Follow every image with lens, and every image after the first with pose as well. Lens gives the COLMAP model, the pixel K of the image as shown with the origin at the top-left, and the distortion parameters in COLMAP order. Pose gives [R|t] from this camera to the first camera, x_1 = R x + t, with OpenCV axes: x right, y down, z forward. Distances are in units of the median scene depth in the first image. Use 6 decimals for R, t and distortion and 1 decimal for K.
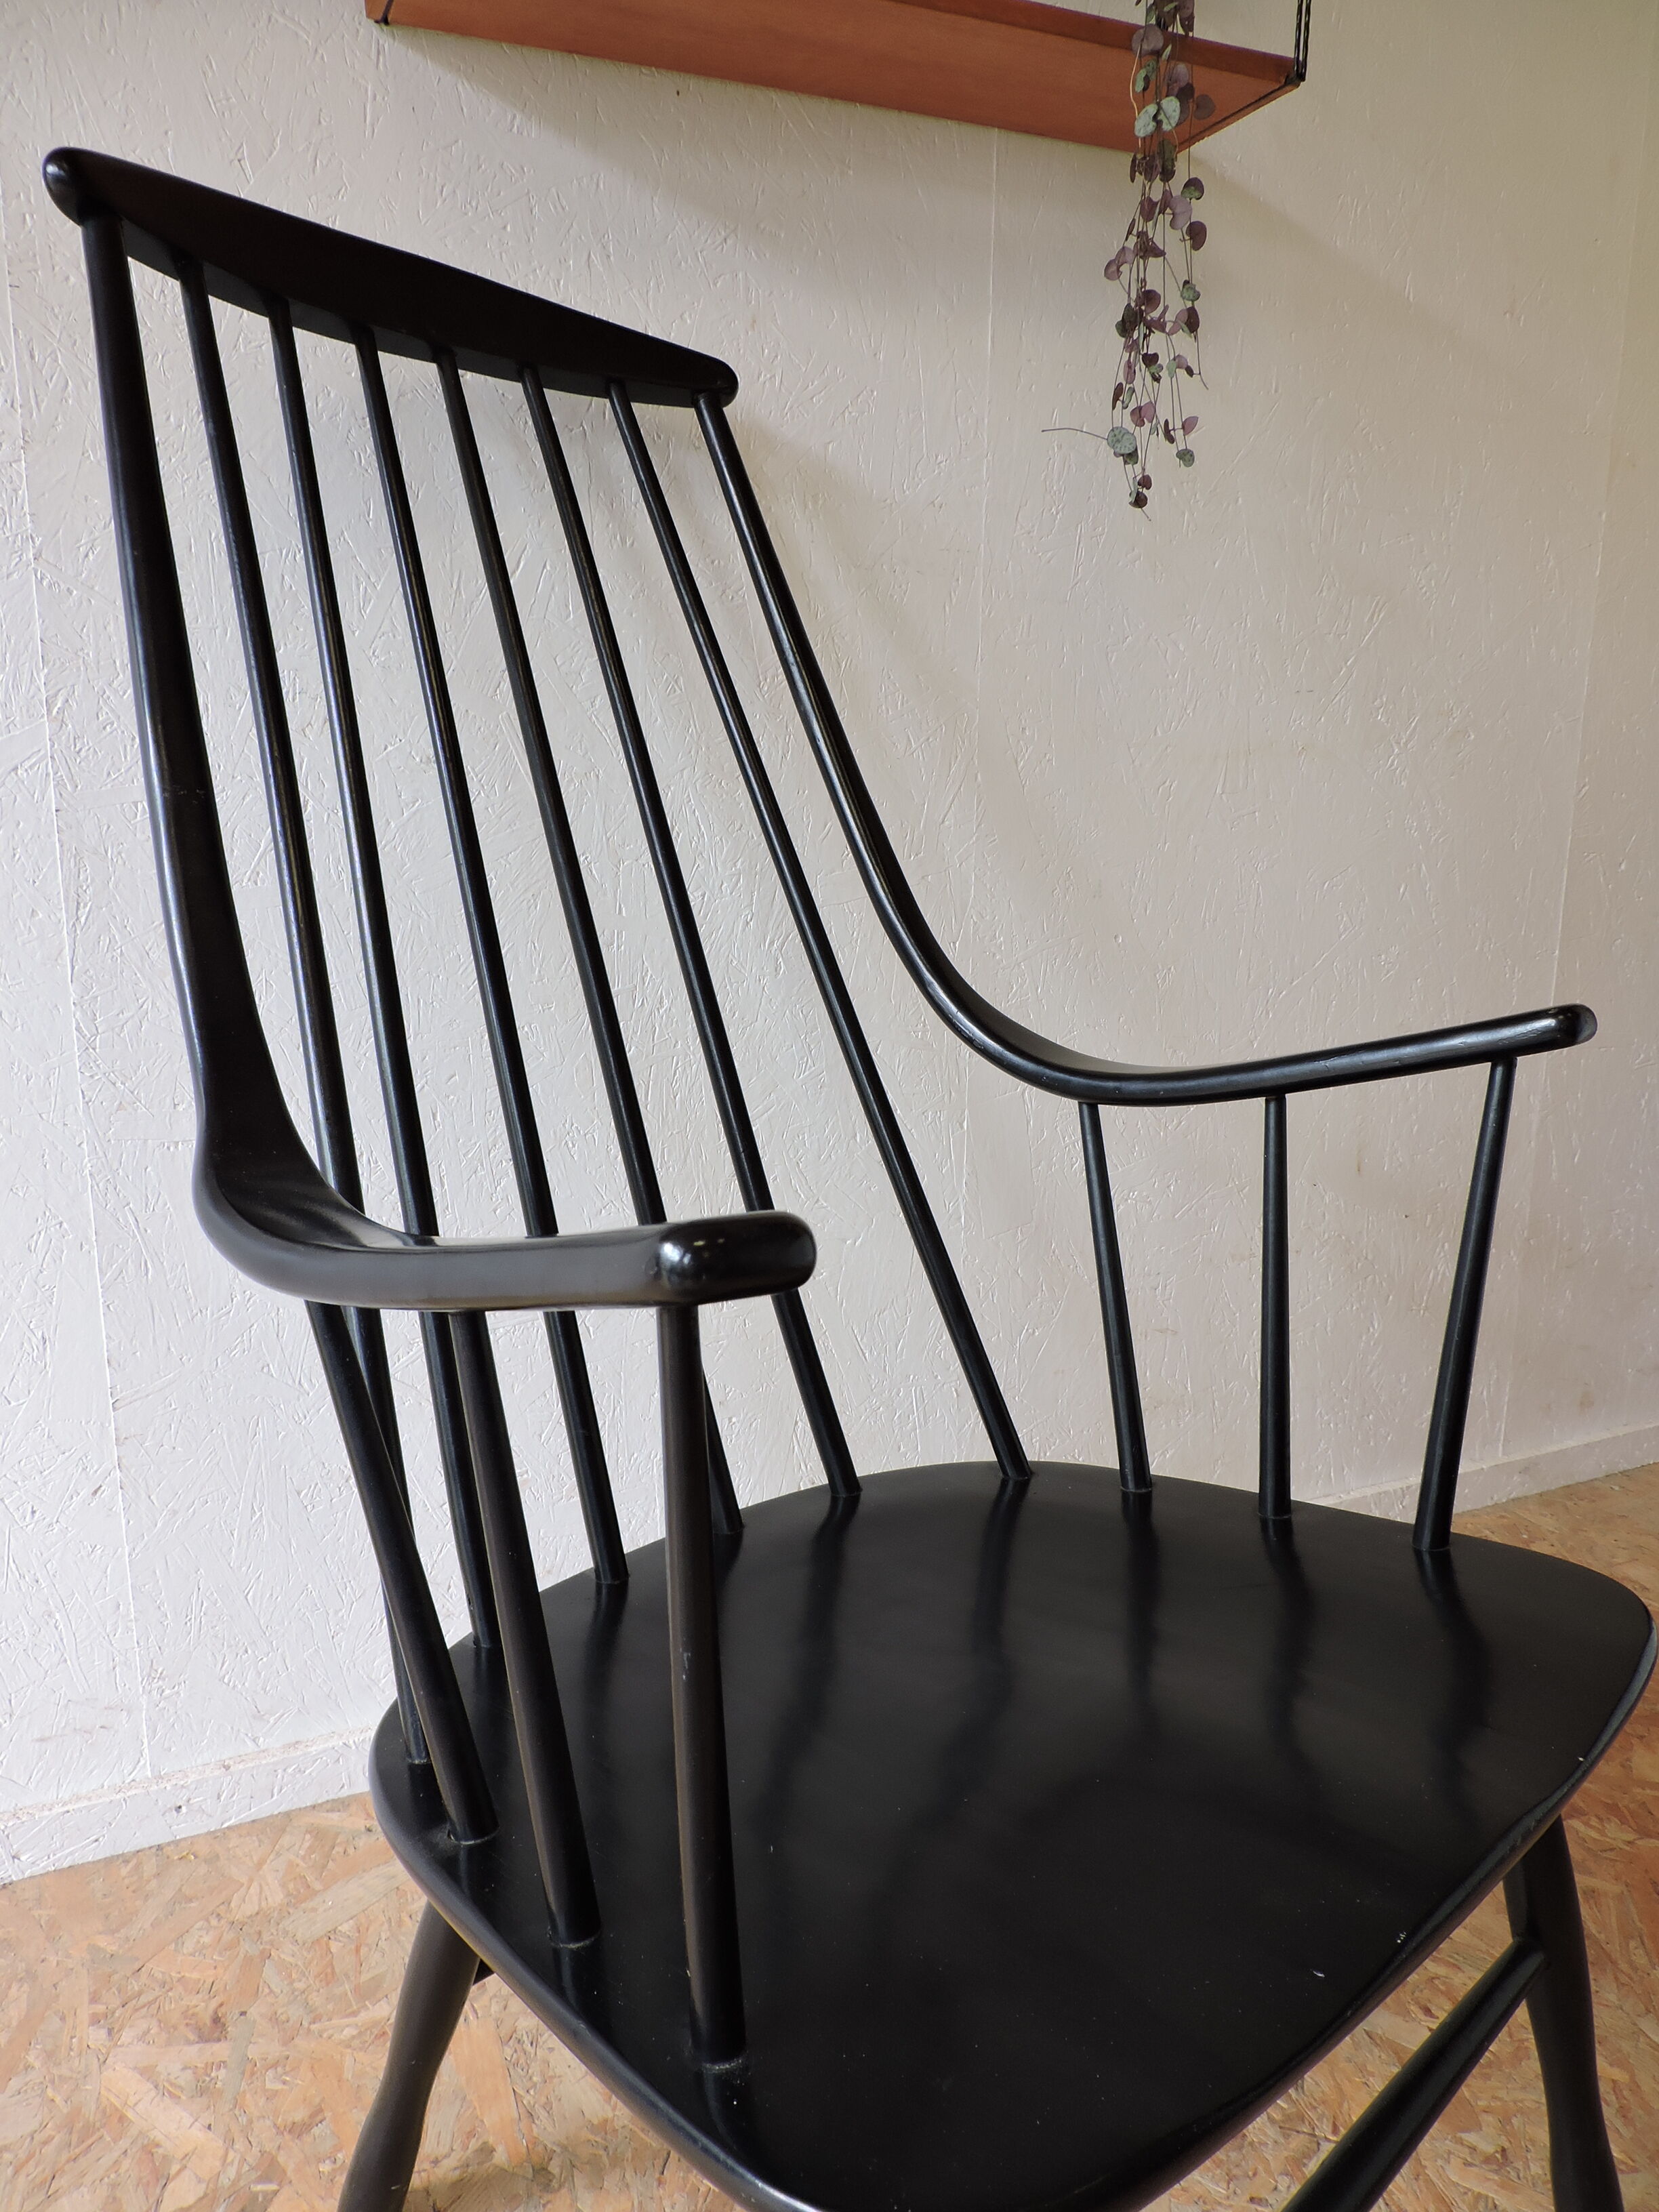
lens RADIAL K [[1580.1, 0, 821.1], [0, 1580.1, 1102.4], [0, 0, 1]] dist [-0.018112, -0.000163]
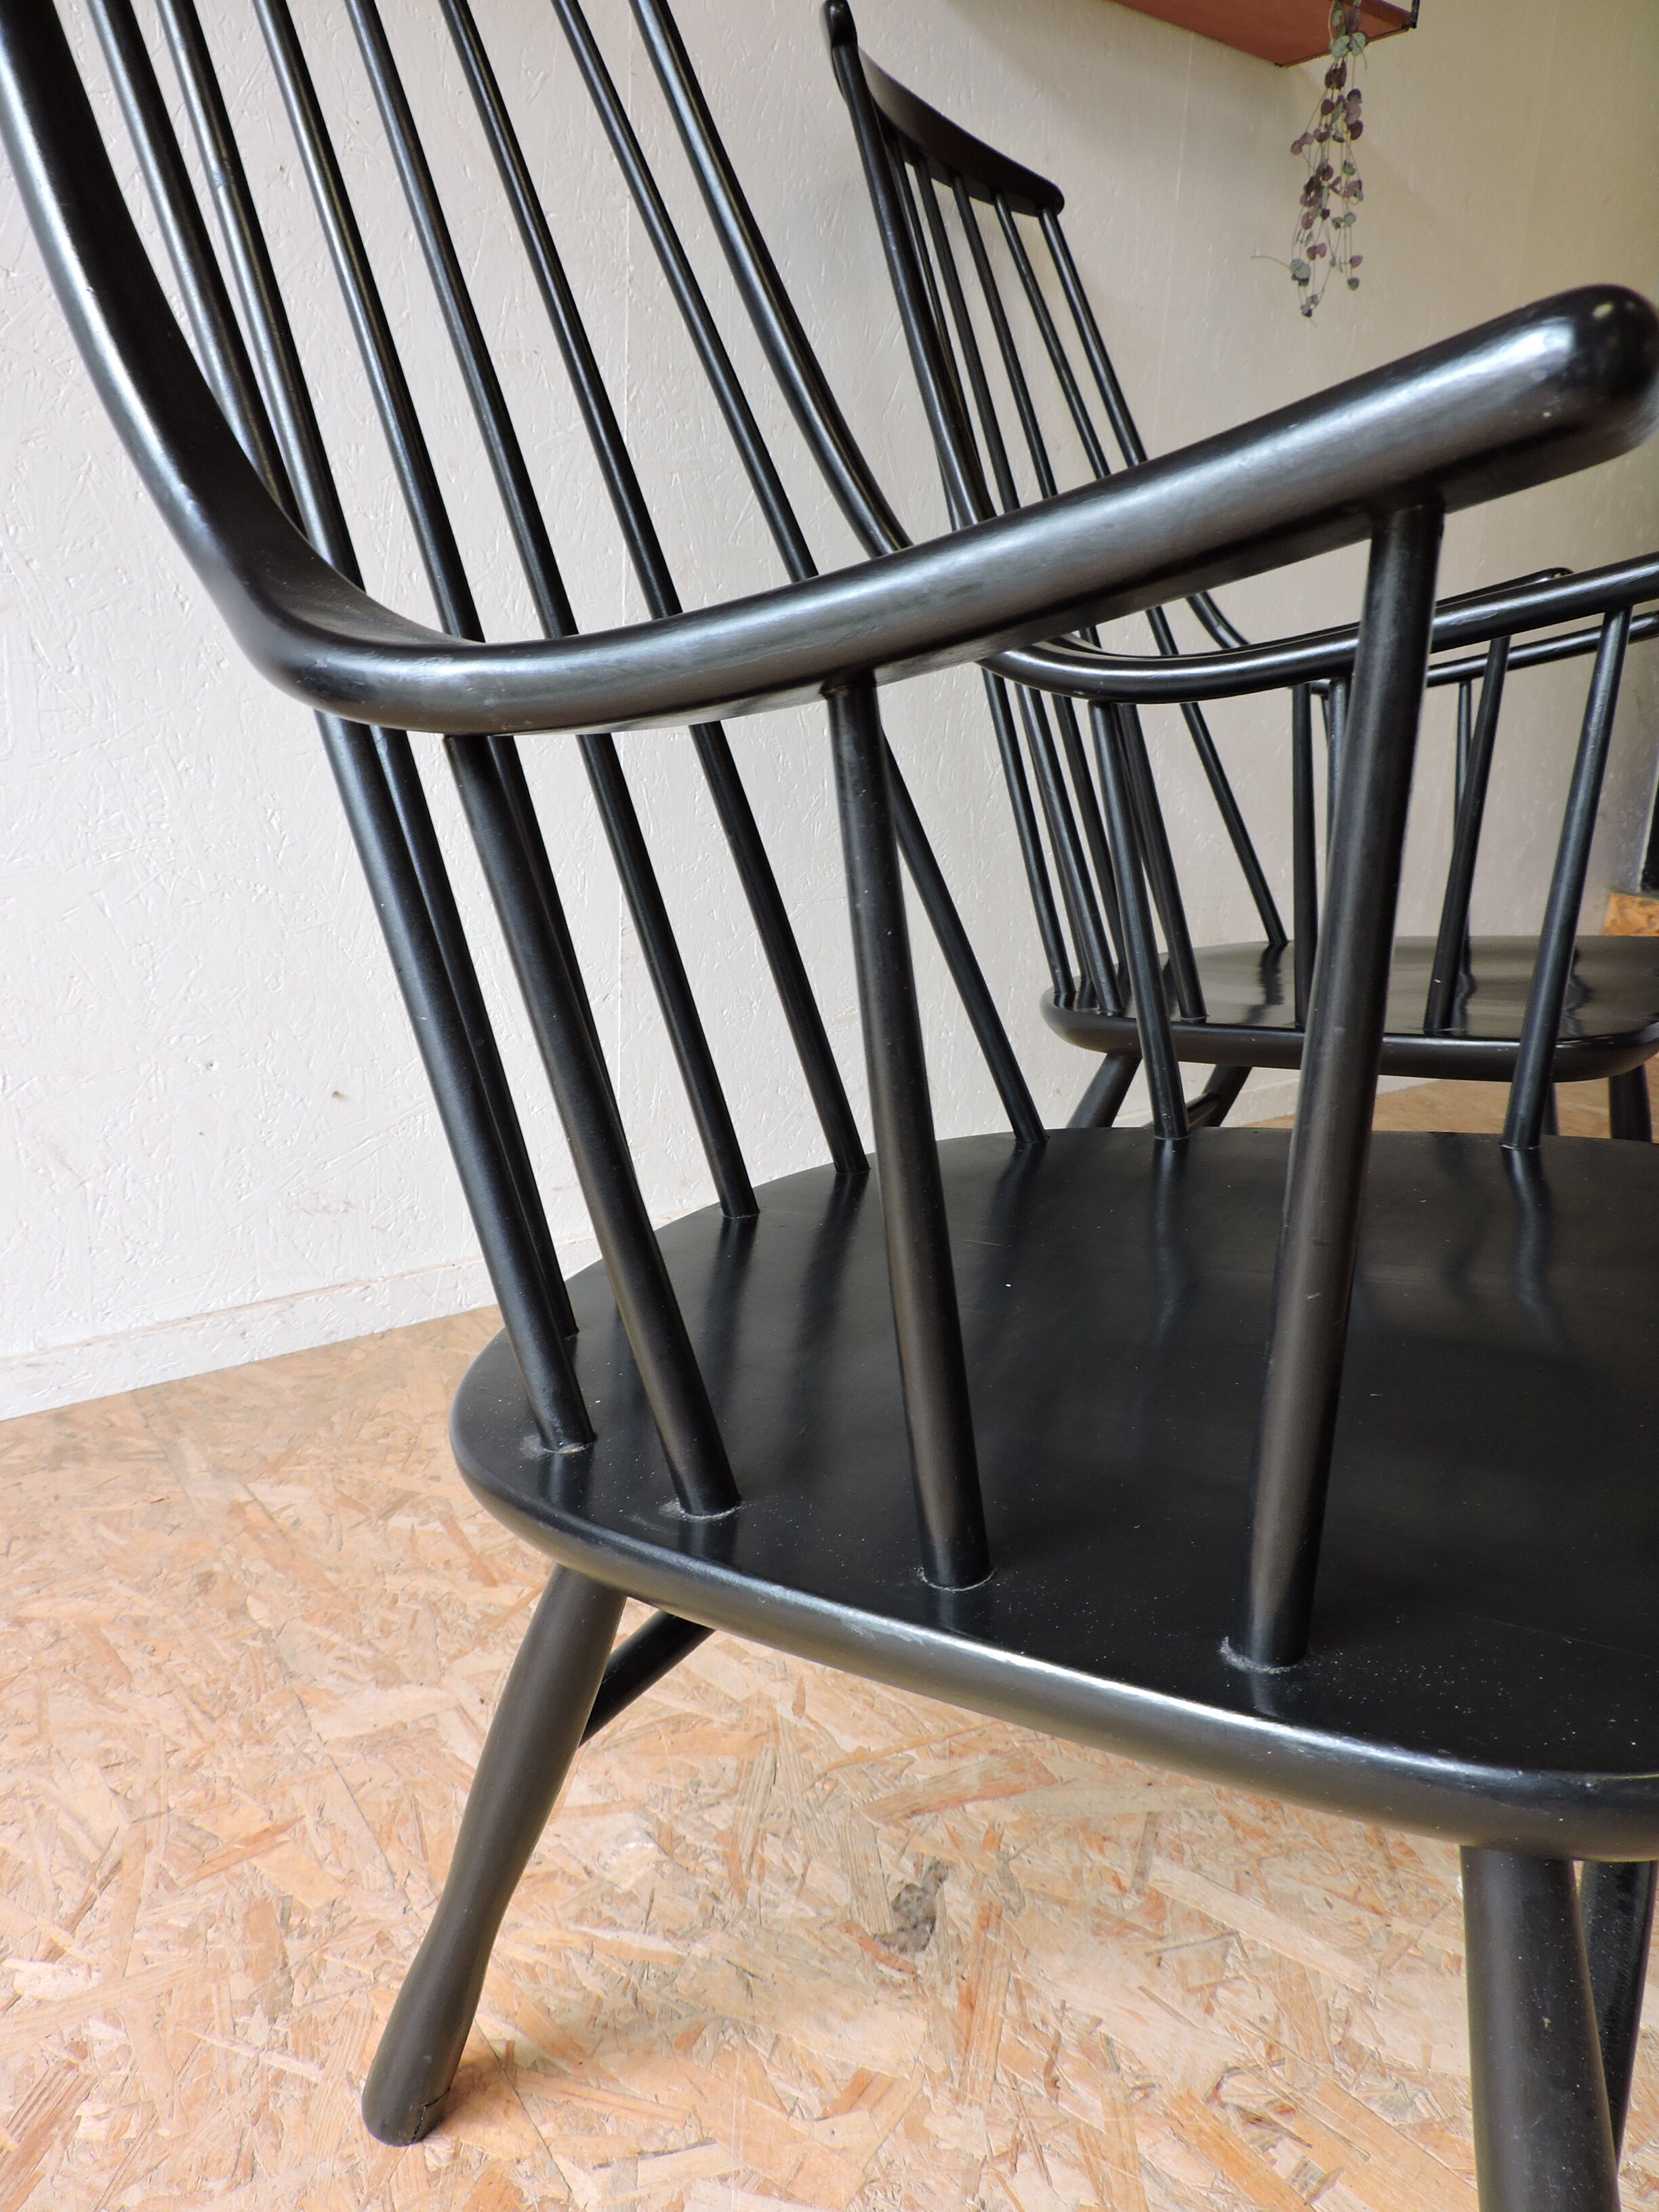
lens RADIAL K [[1580.1, 0, 823.4], [0, 1580.1, 1106.7], [0, 0, 1]] dist [-0.018112, -0.000163]
pose [[0.973934, -0.030441, 0.224778, -0.614453], [0.013822, 0.997077, 0.075143, 0.251412], [-0.226408, -0.070078, 0.971508, -0.390786]]
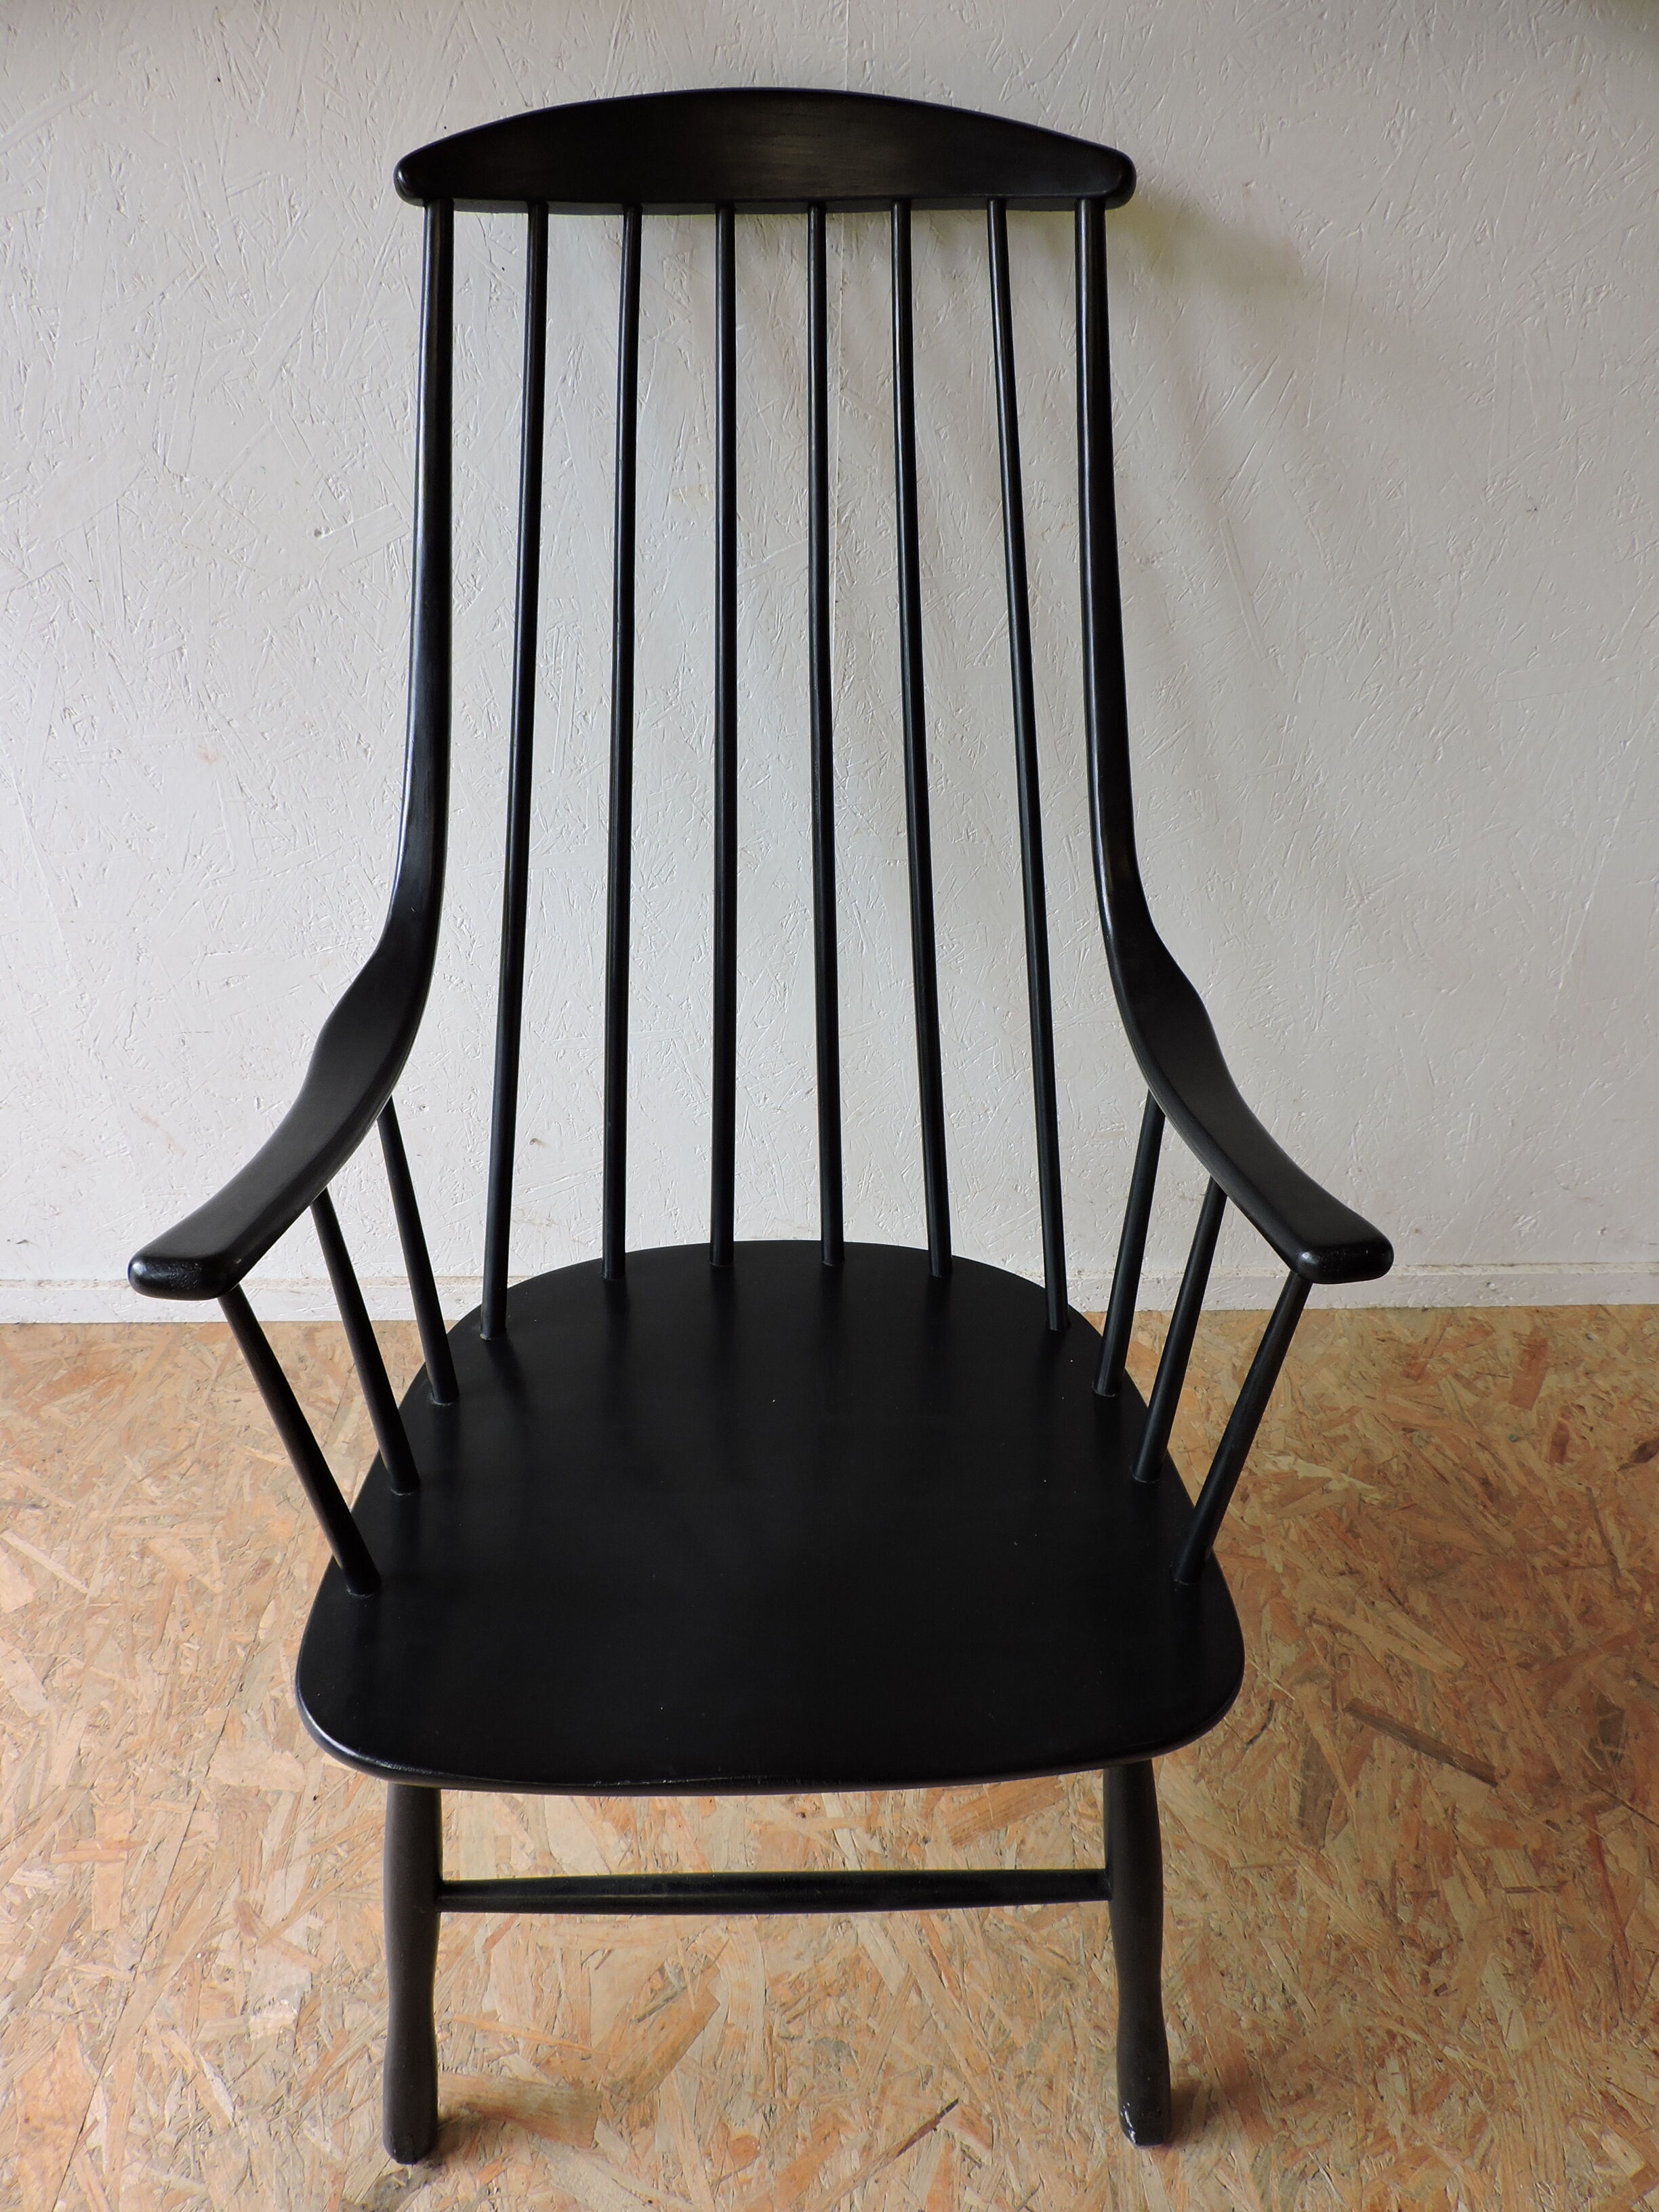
lens RADIAL K [[1580.1, 0, 816.2], [0, 1580.1, 1107.4], [0, 0, 1]] dist [-0.018112, -0.000163]
pose [[0.922034, 0.233665, -0.308633, -0.034742], [-0.088885, 0.903766, 0.418696, -0.324108], [0.376767, -0.358619, 0.854072, -0.169110]]
